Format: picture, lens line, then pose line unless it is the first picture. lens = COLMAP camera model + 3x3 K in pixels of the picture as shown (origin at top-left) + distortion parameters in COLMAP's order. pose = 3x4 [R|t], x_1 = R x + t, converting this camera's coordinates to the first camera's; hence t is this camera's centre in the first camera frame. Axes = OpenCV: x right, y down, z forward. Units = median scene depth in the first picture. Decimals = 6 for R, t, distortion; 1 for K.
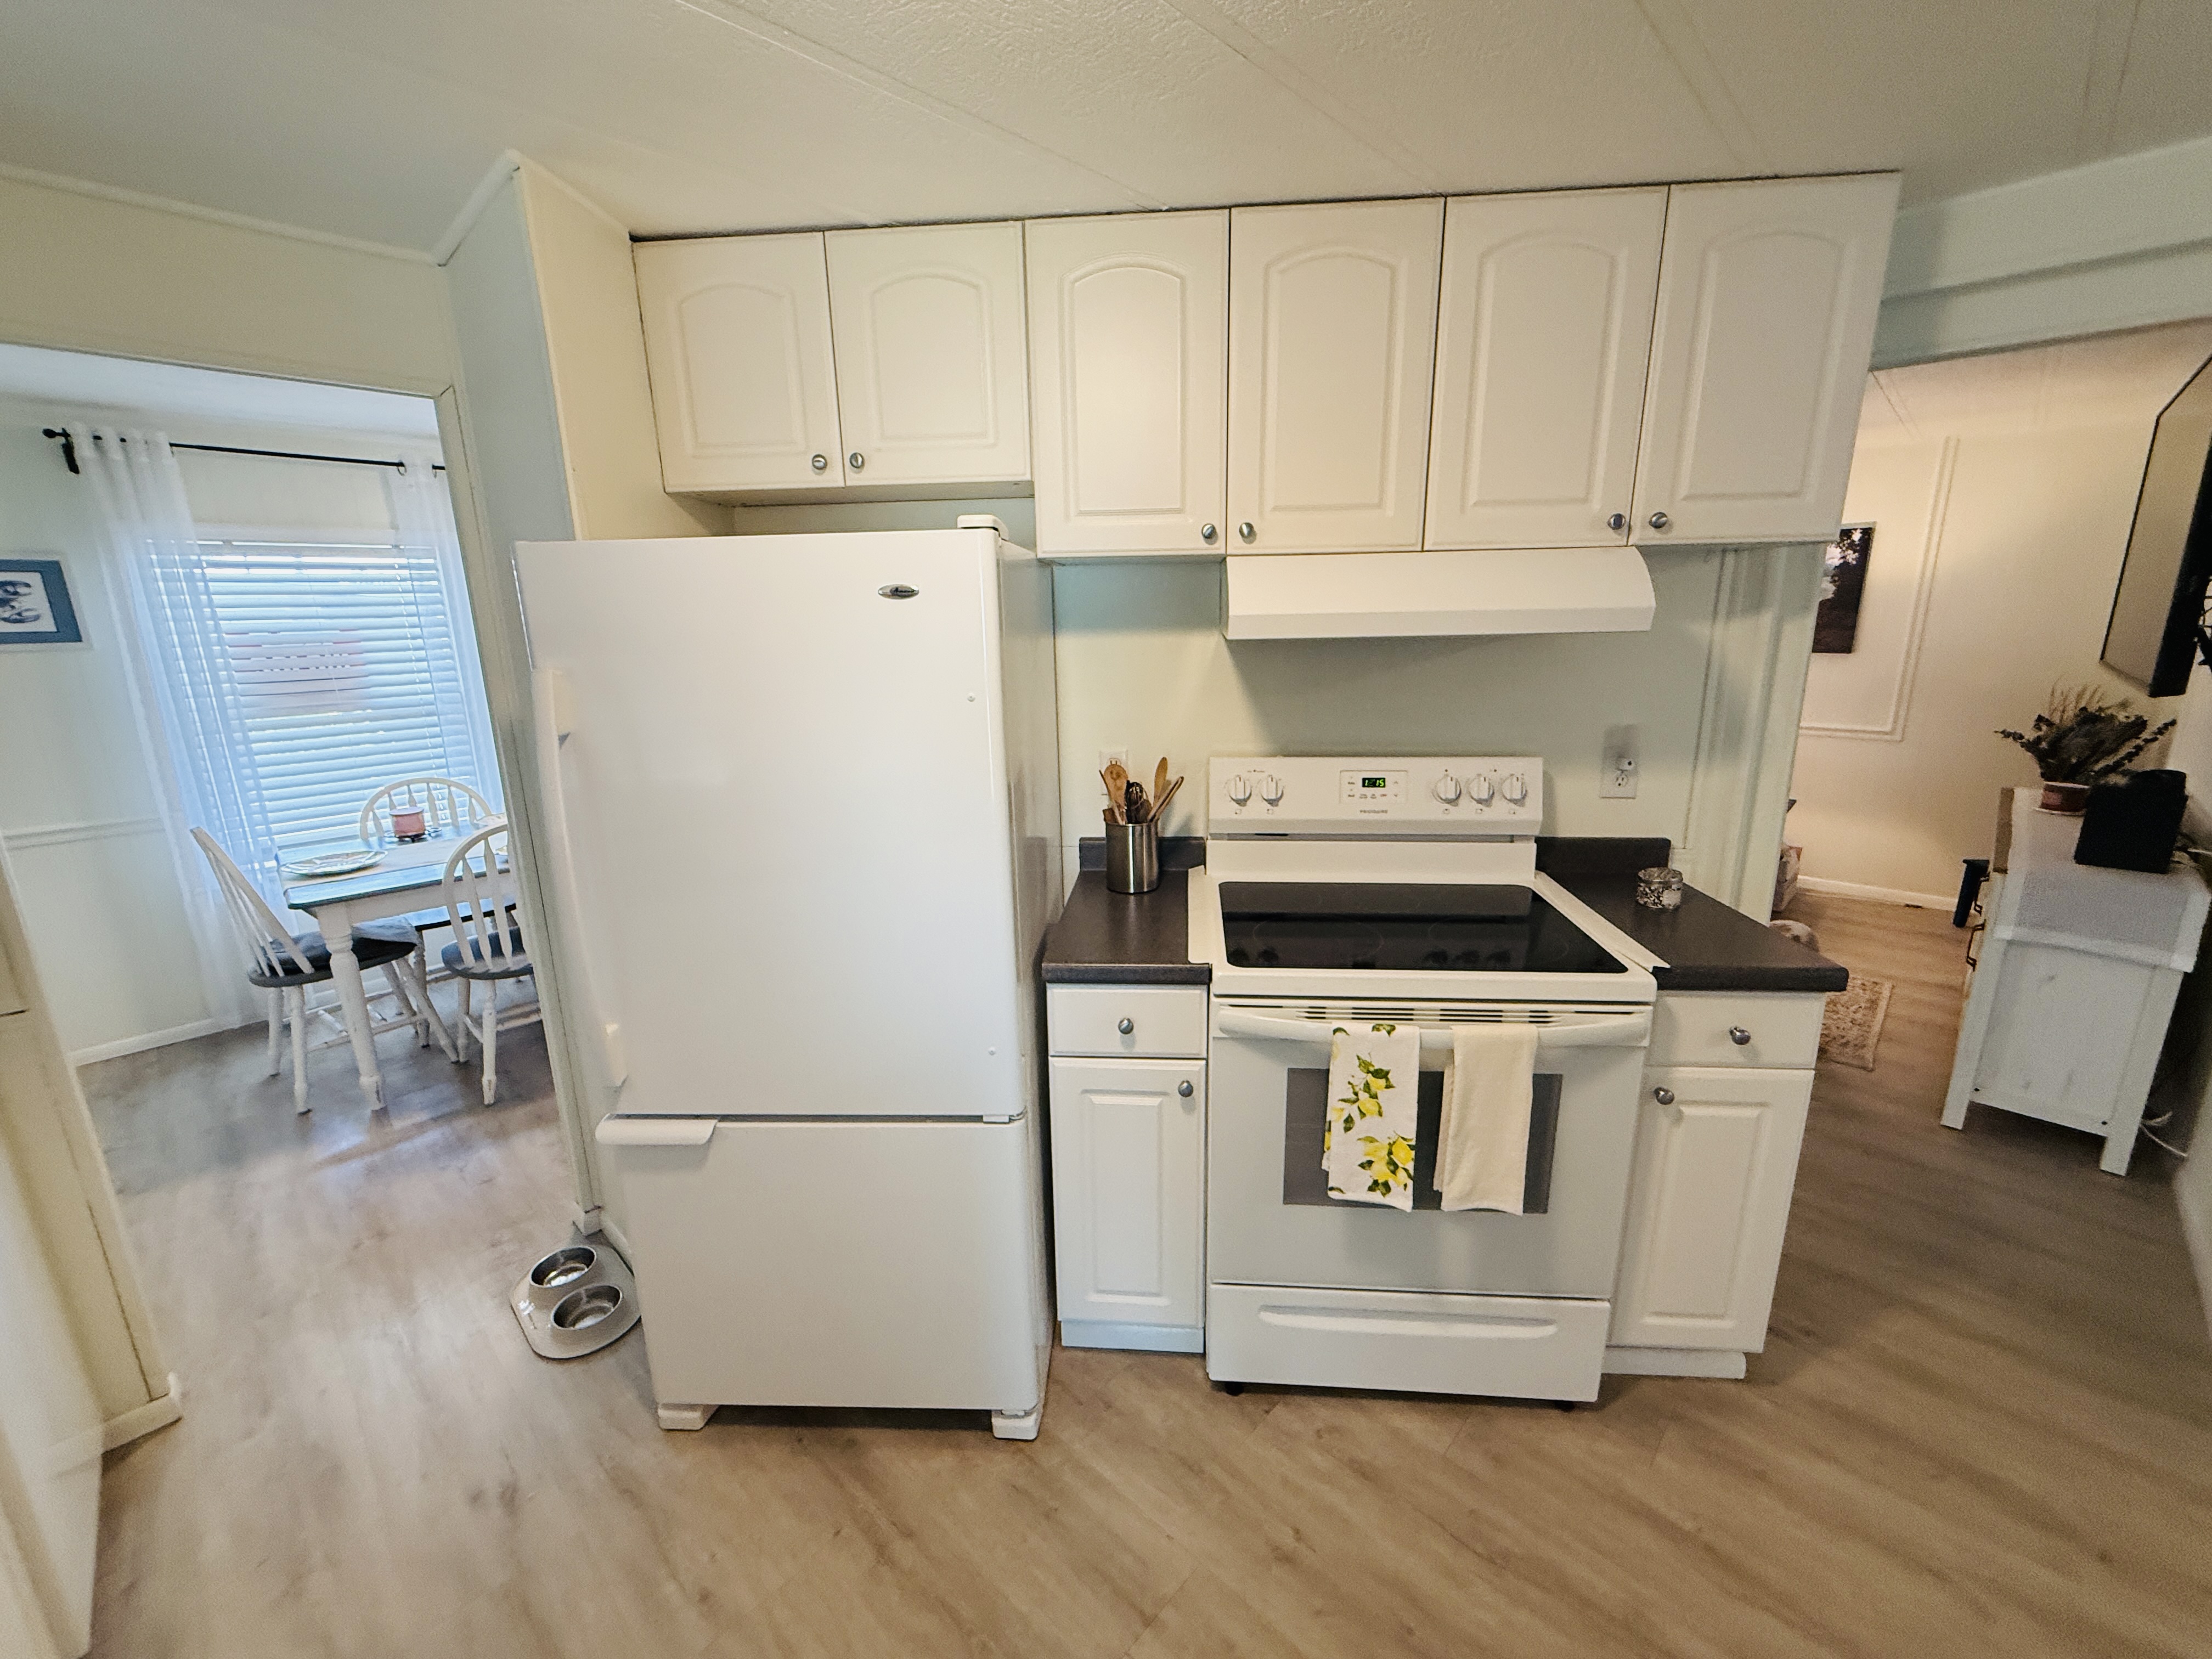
lens RADIAL K [[903.5, 0, 1110.0], [0, 903.5, 829.8], [0, 0, 1]] dist [0.000586, 0.000406]
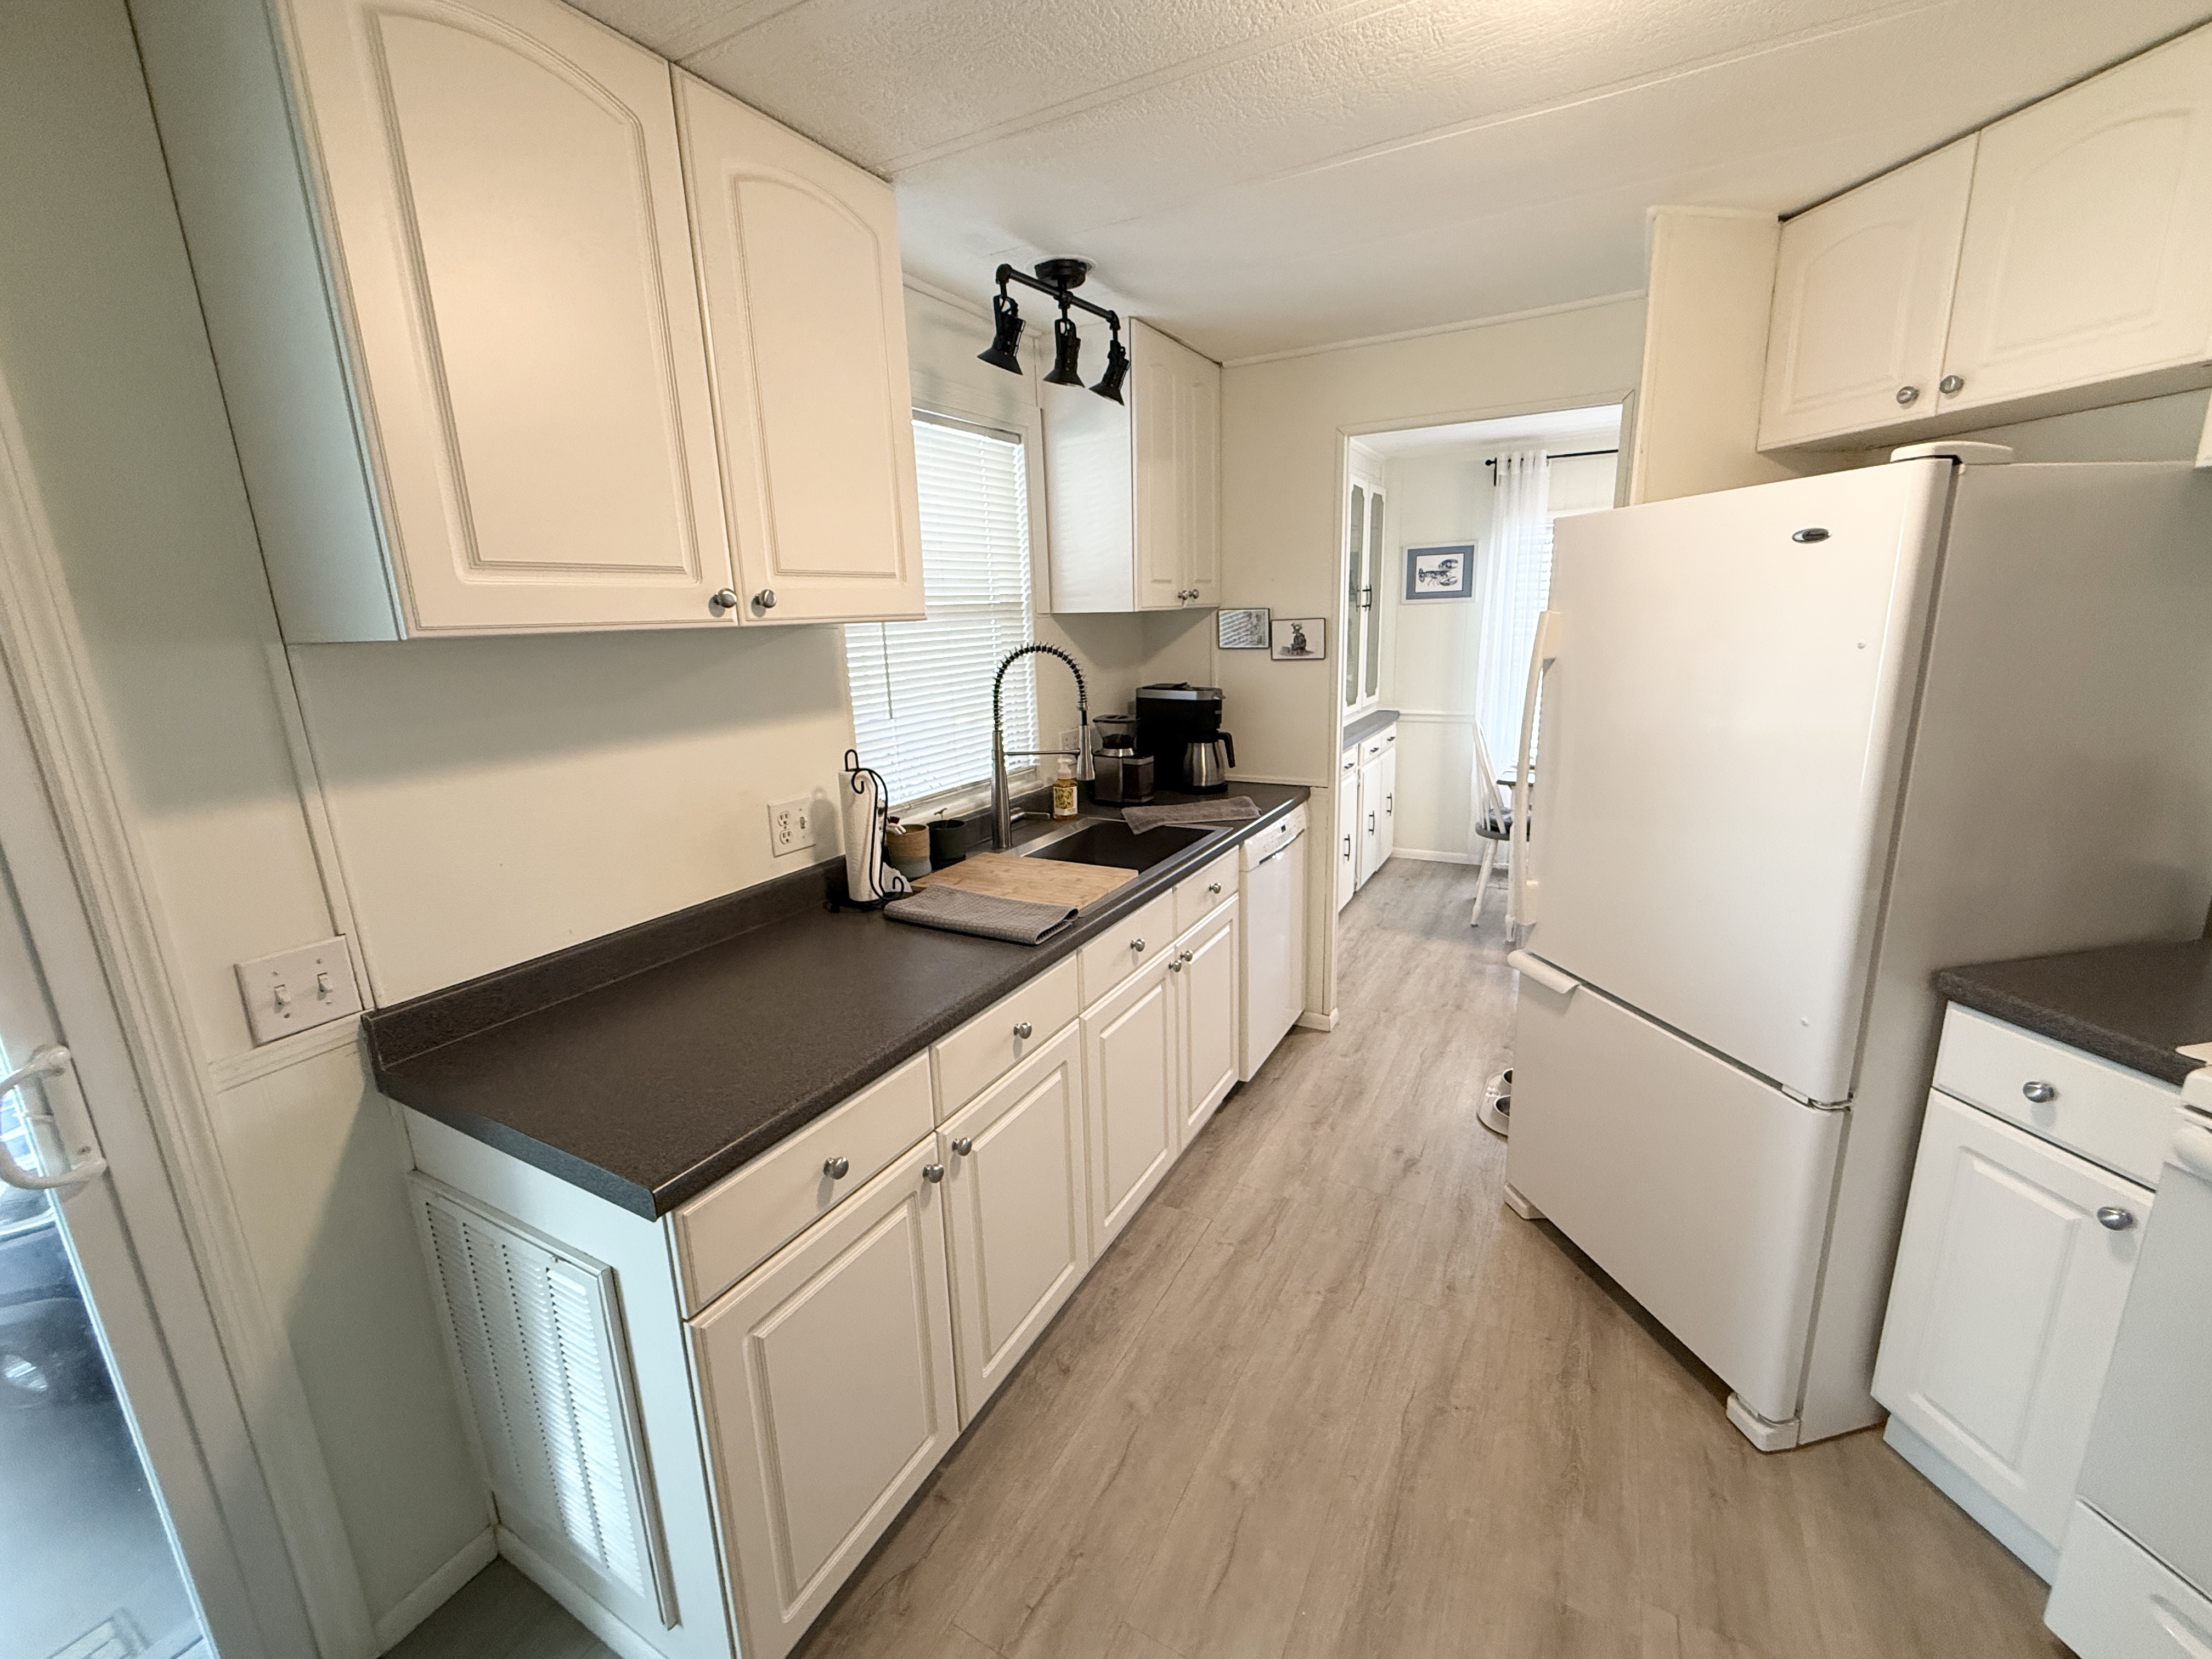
lens RADIAL K [[901.4, 0, 1112.6], [0, 901.4, 829.9], [0, 0, 1]] dist [-0.000157, -0.000208]
pose [[0.265062, 0.237181, -0.934605, 0.453511], [-0.197205, 0.962121, 0.188235, 0.014359], [0.943850, 0.134415, 0.301795, 0.000911]]
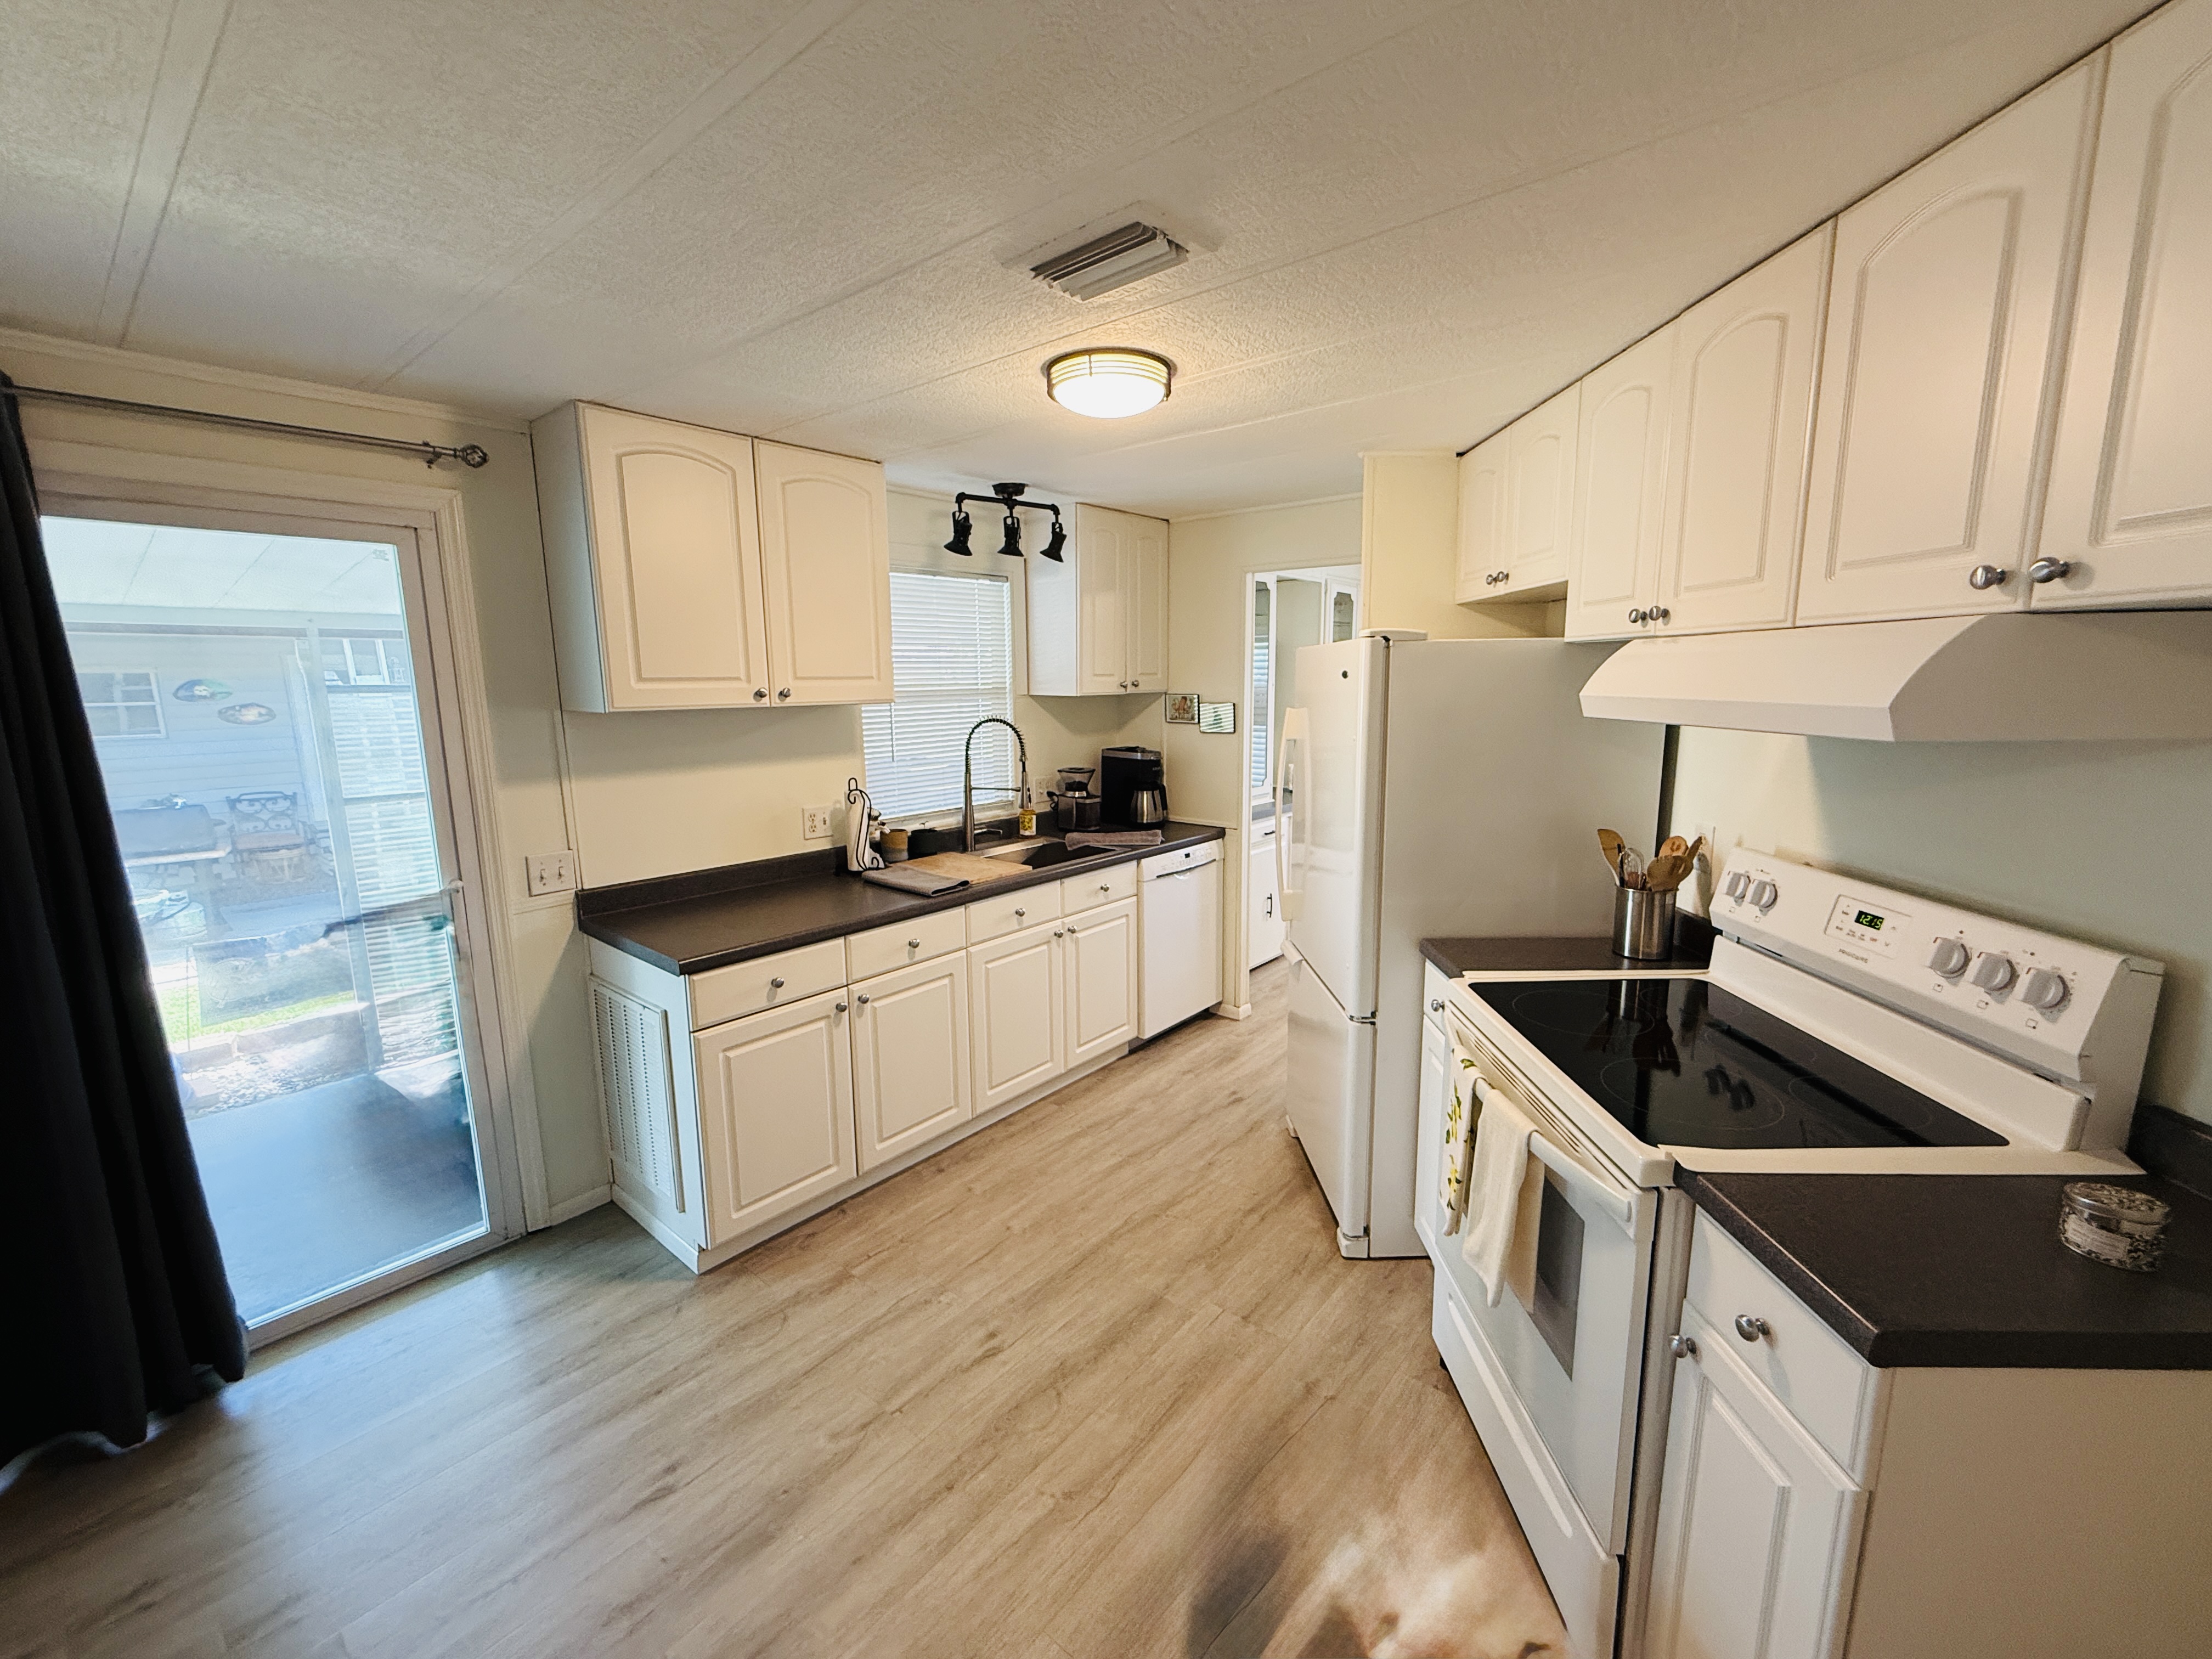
lens RADIAL K [[901.4, 0, 1112.6], [0, 901.4, 829.9], [0, 0, 1]] dist [-0.000157, -0.000208]
pose [[0.074092, 0.185736, -0.979802, 1.155323], [-0.224994, 0.960284, 0.165022, -0.126721], [0.971539, 0.208222, 0.112939, 0.341848]]
